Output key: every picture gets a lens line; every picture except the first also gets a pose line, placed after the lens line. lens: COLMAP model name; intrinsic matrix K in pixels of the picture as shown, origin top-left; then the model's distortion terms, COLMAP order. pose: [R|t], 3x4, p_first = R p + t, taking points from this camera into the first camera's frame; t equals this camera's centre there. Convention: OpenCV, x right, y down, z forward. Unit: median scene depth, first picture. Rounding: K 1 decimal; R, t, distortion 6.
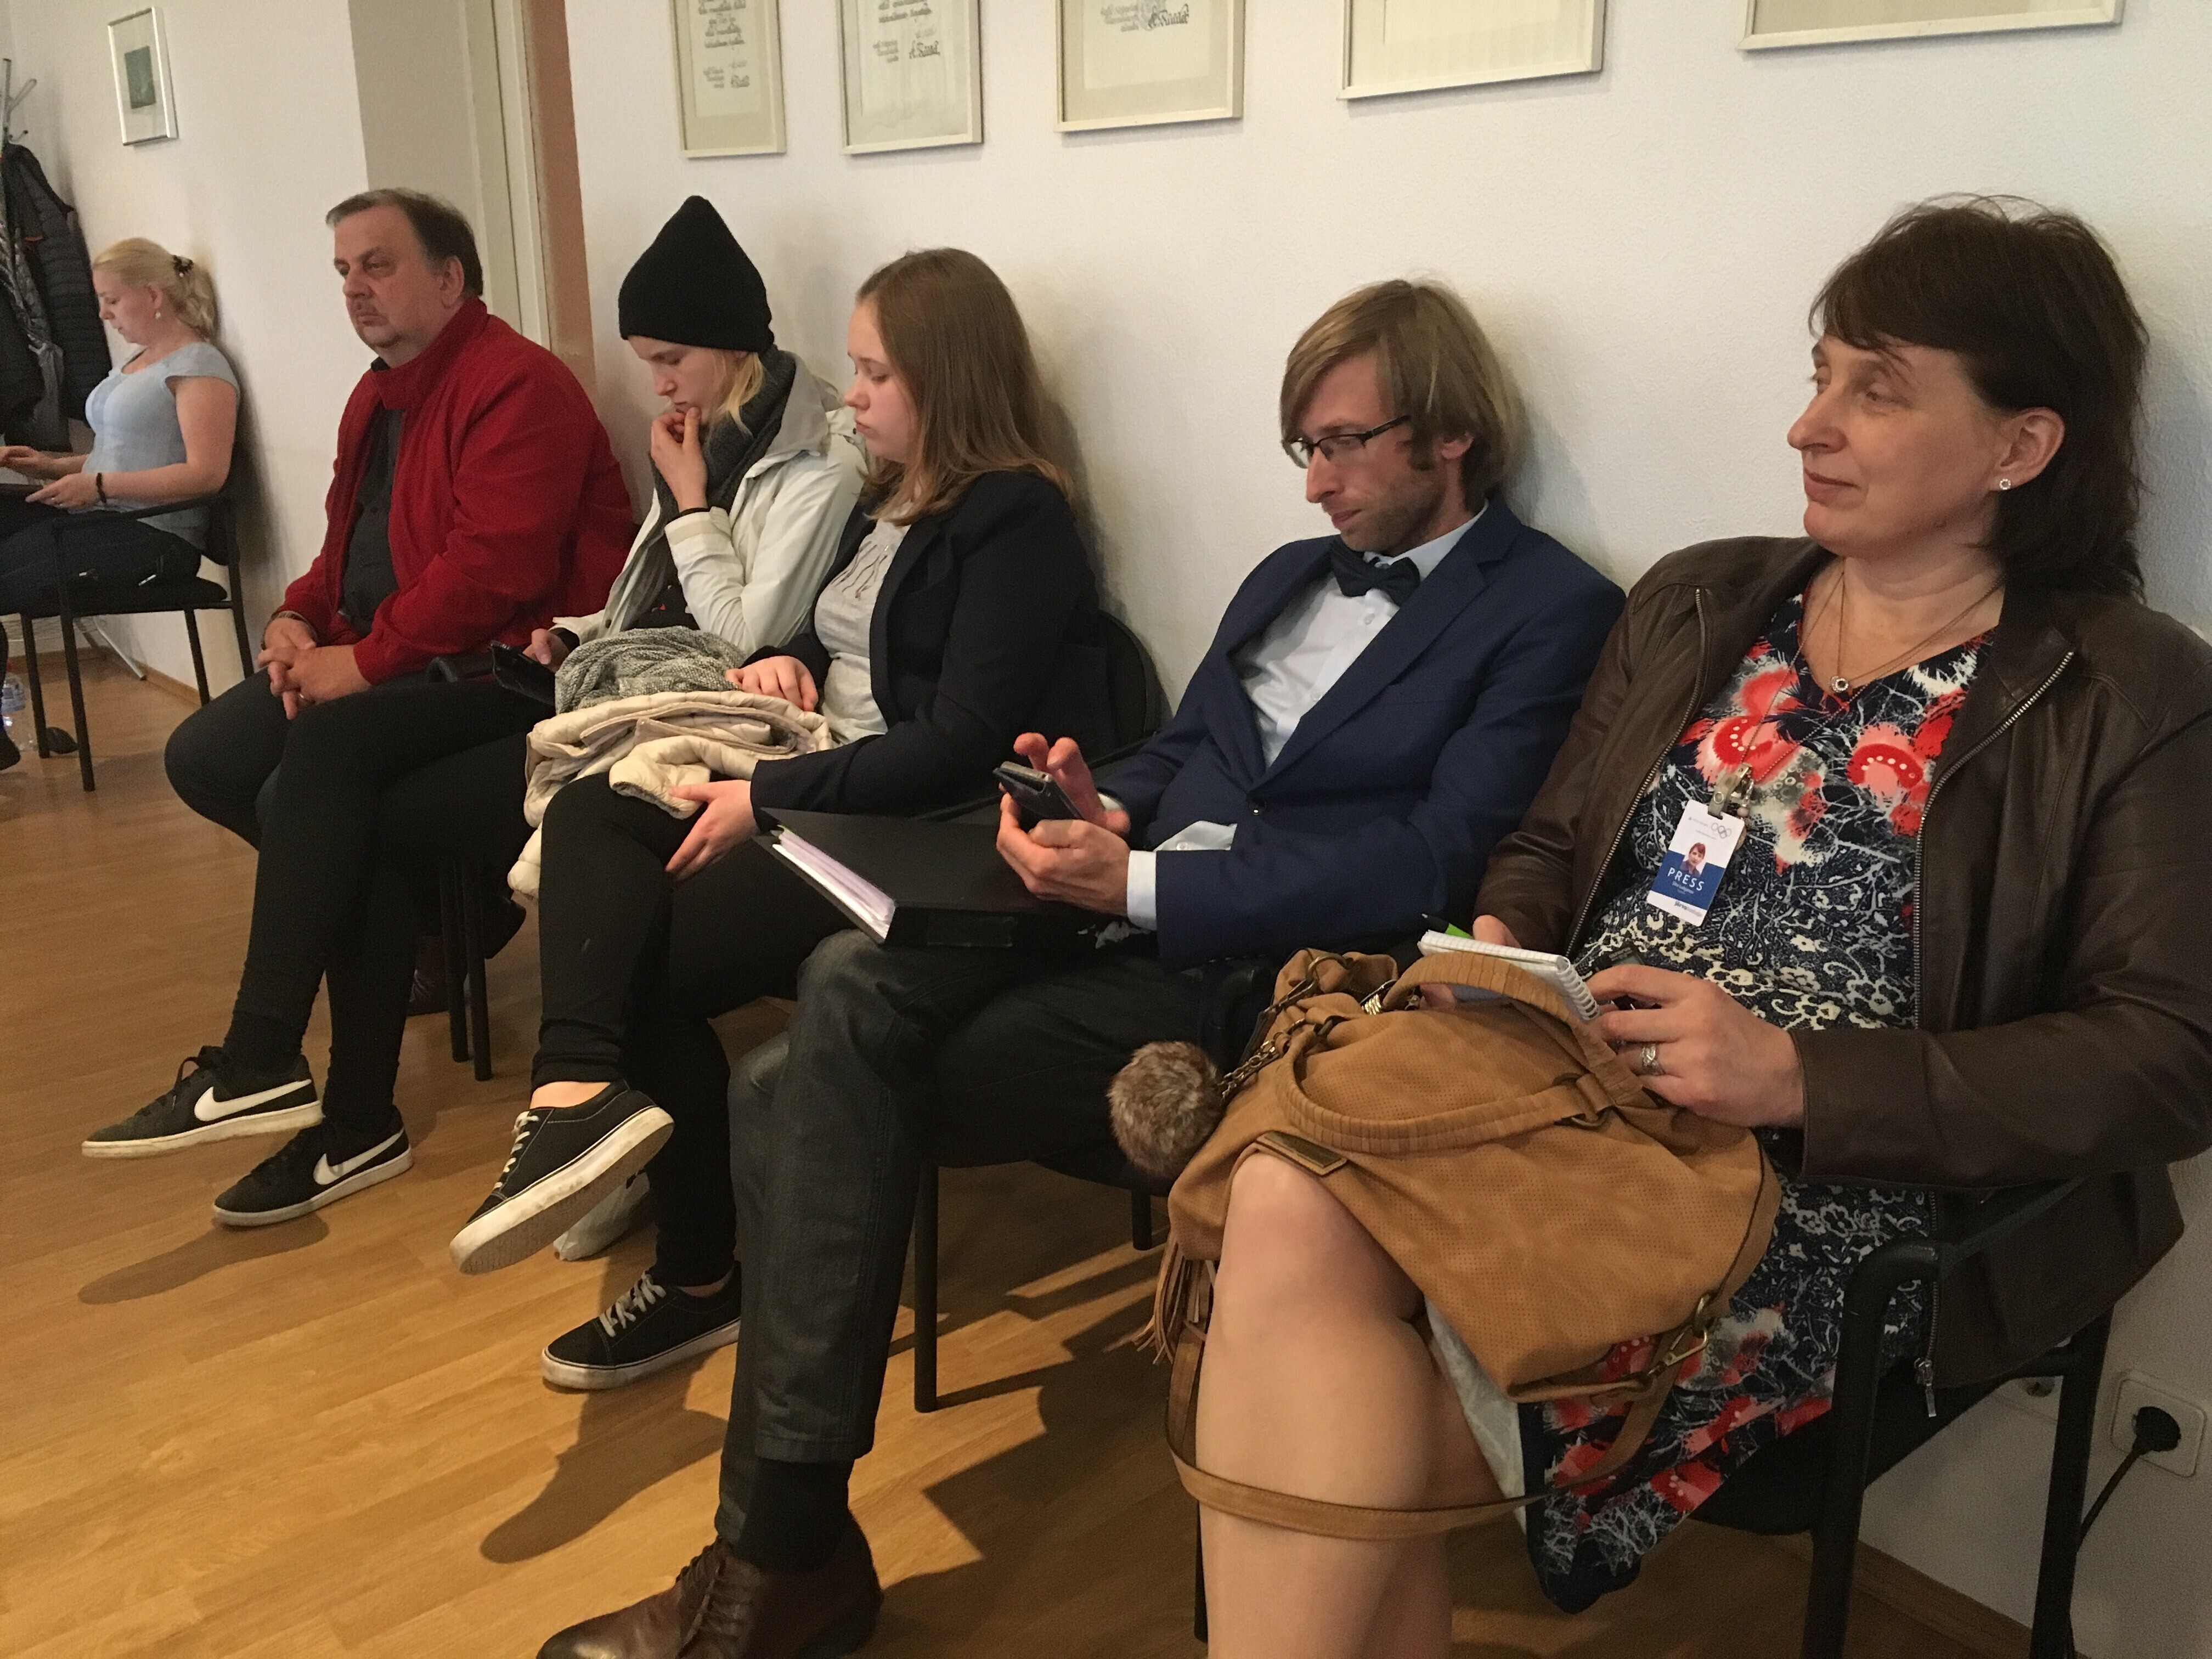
lens RADIAL K [[1890.0, 0, 1106.0], [0, 1890.0, 829.5], [0, 0, 1]] dist [0.020208, -0.013631]
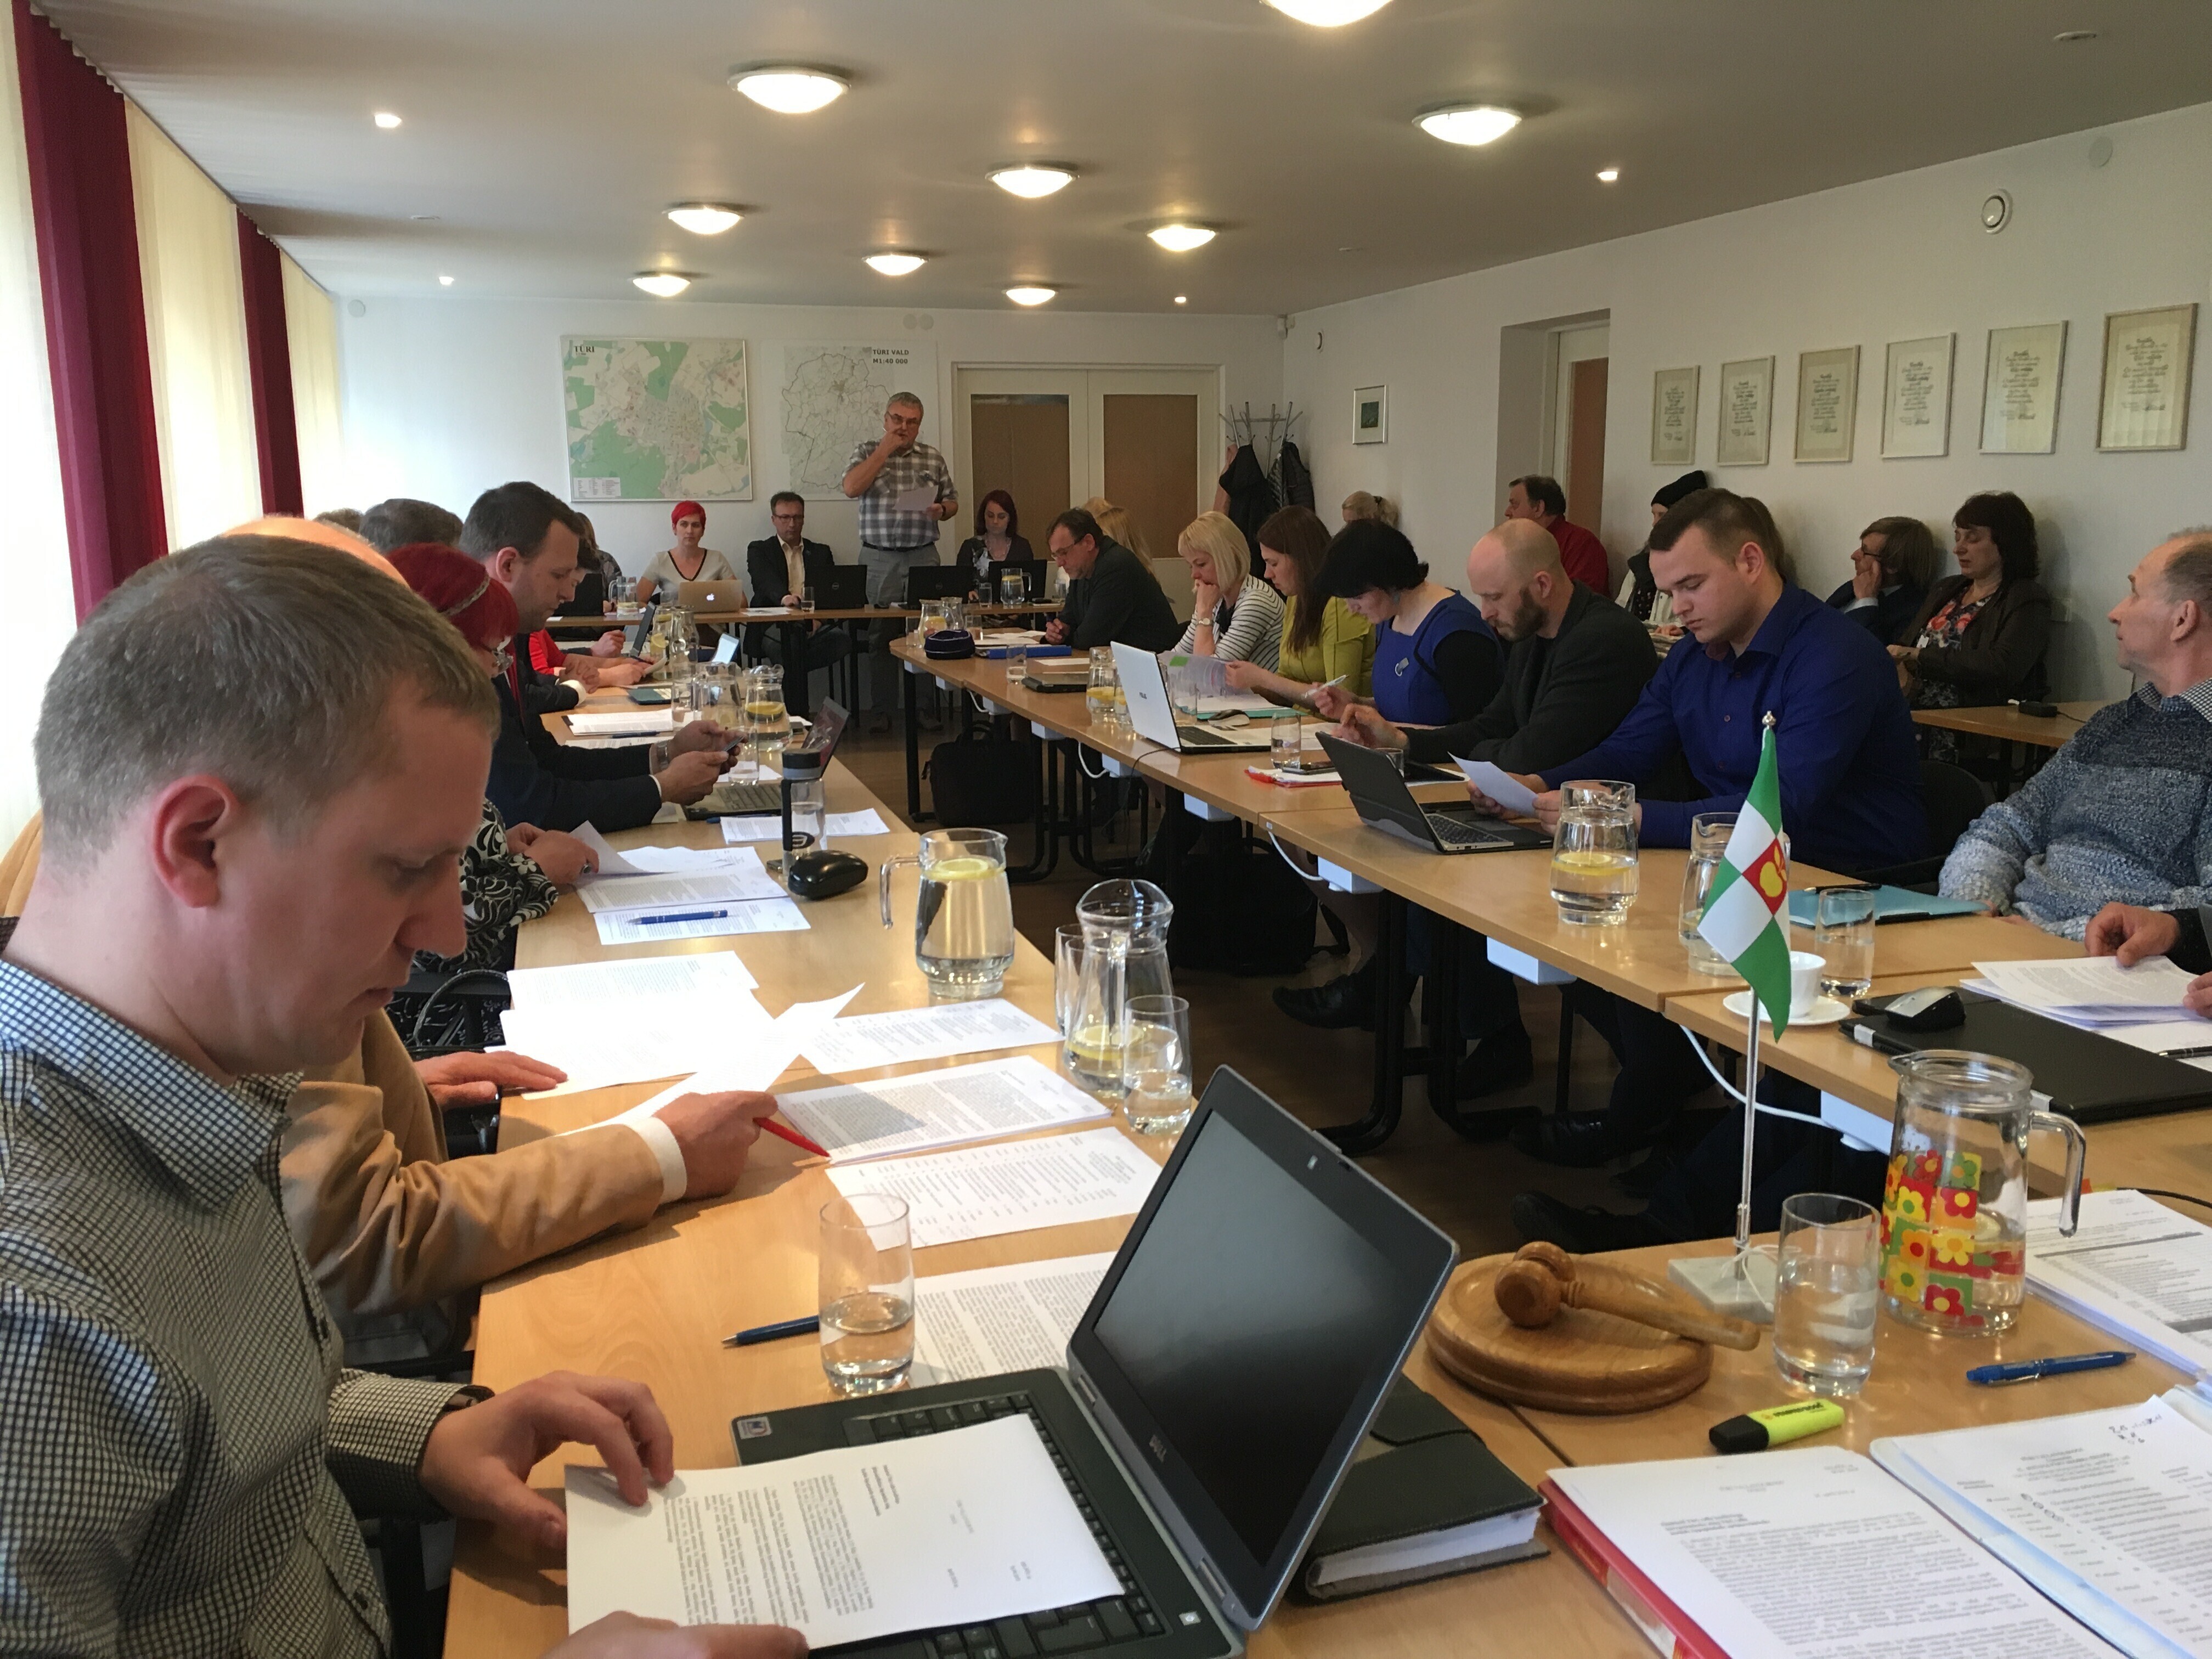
lens RADIAL K [[1870.0, 0, 1132.8], [0, 1870.0, 828.8], [0, 0, 1]] dist [0.079625, -0.111680]
pose [[0.918581, 0.073149, -0.388406, 0.225781], [-0.114393, 0.989868, -0.084118, 0.599951], [0.378317, 0.121700, 0.917641, -2.151644]]
